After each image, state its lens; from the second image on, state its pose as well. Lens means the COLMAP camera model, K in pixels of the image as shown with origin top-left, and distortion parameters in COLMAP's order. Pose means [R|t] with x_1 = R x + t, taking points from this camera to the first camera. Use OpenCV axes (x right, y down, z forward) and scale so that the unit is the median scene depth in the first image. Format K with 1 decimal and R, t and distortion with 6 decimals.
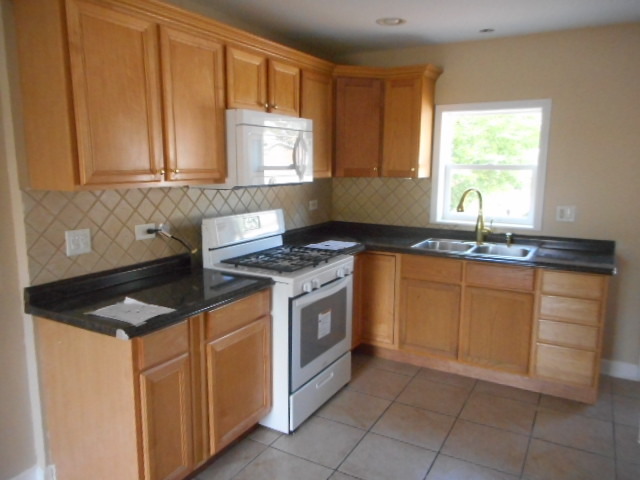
lens RADIAL K [[477.4, 0, 320.0], [0, 477.4, 240.0], [0, 0, 1]] dist [-0.001507, -0.000472]
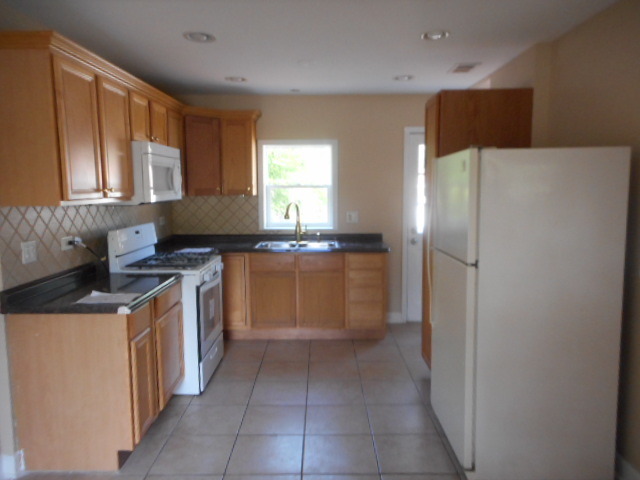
lens RADIAL K [[477.4, 0, 320.0], [0, 477.4, 240.0], [0, 0, 1]] dist [-0.001507, -0.000472]
pose [[0.869040, -0.064312, 0.490544, -0.312221], [0.088370, 0.995748, -0.026010, 0.046166], [-0.486786, 0.065953, 0.871028, -0.239745]]
